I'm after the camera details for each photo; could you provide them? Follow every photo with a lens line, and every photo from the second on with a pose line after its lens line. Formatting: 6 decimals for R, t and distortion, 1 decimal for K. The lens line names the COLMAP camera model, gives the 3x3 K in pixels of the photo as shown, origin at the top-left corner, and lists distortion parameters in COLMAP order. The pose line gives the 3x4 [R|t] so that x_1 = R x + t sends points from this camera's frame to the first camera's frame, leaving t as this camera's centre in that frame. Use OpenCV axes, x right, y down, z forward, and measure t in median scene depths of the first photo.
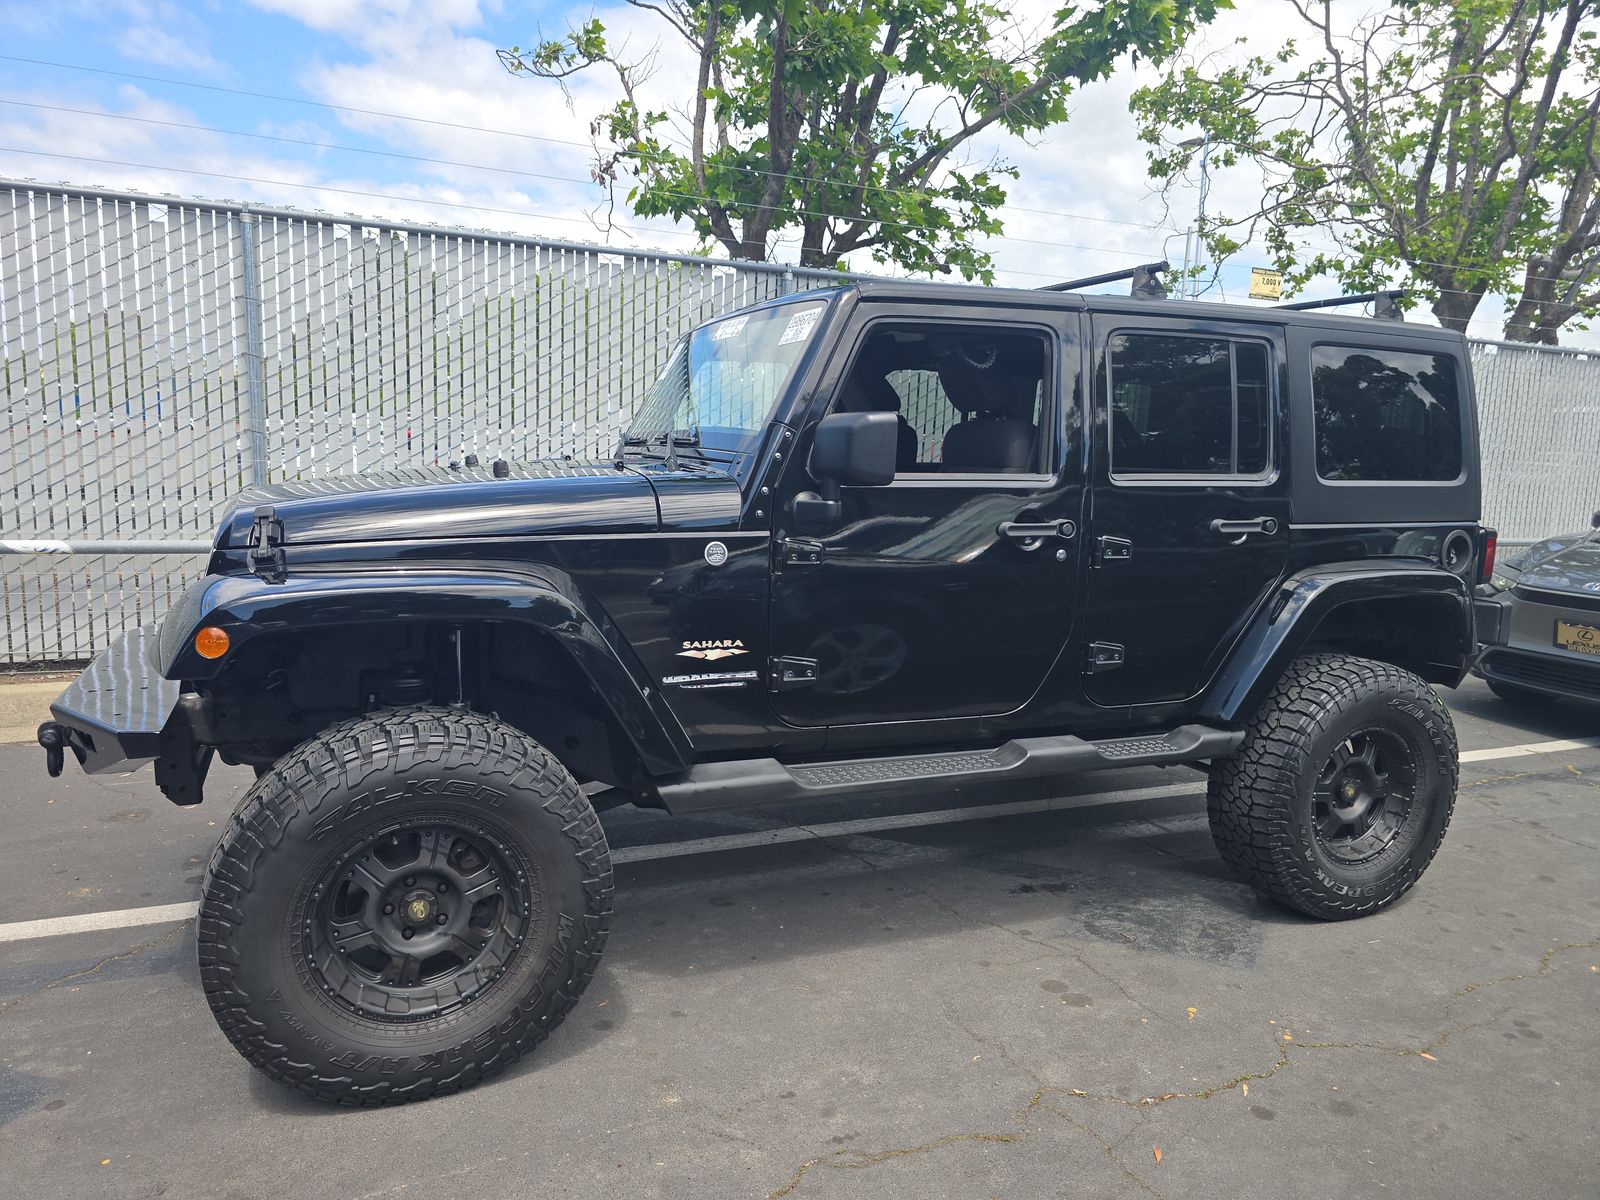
lens RADIAL K [[1081.4, 0, 804.8], [0, 1081.4, 601.3], [0, 0, 1]] dist [0.021594, -0.006908]
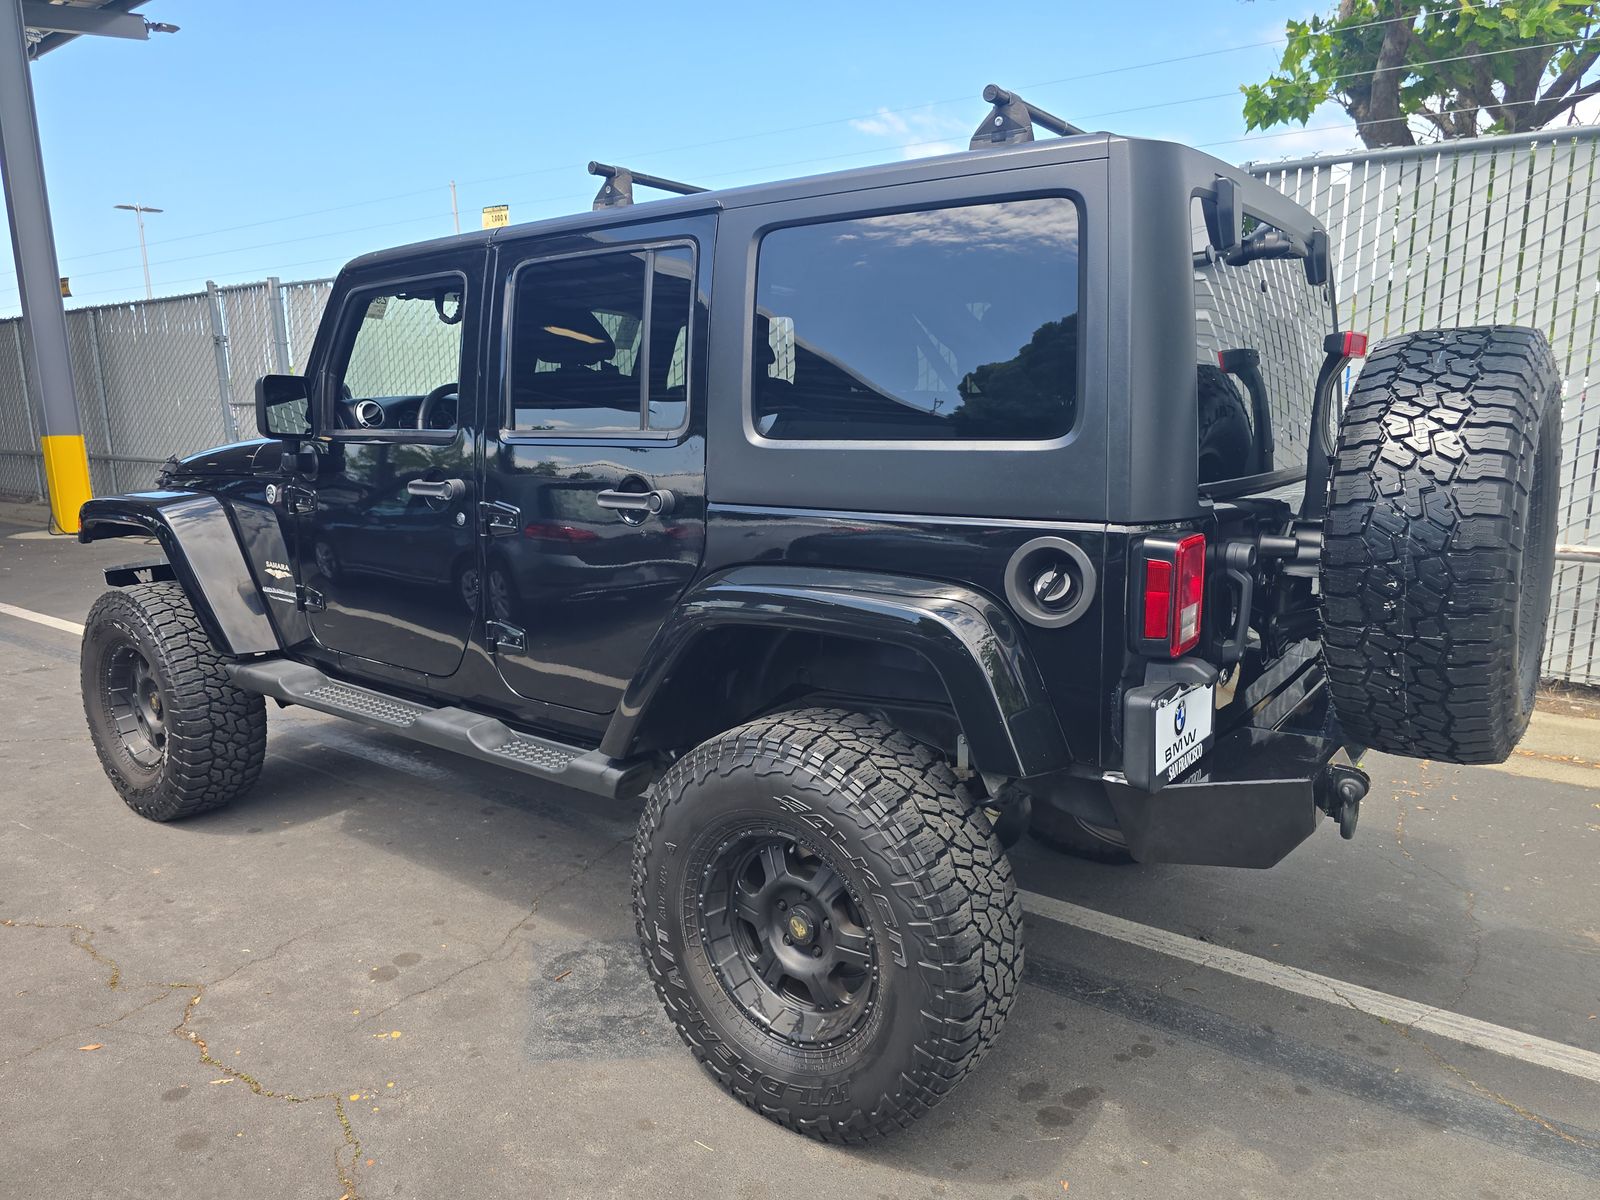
lens RADIAL K [[1081.4, 0, 804.8], [0, 1081.4, 601.3], [0, 0, 1]] dist [0.021594, -0.006908]
pose [[0.505193, 0.132933, -0.852707, 1.199455], [-0.095608, 0.990604, 0.097786, -0.105625], [0.857694, 0.032125, 0.513156, 0.766310]]
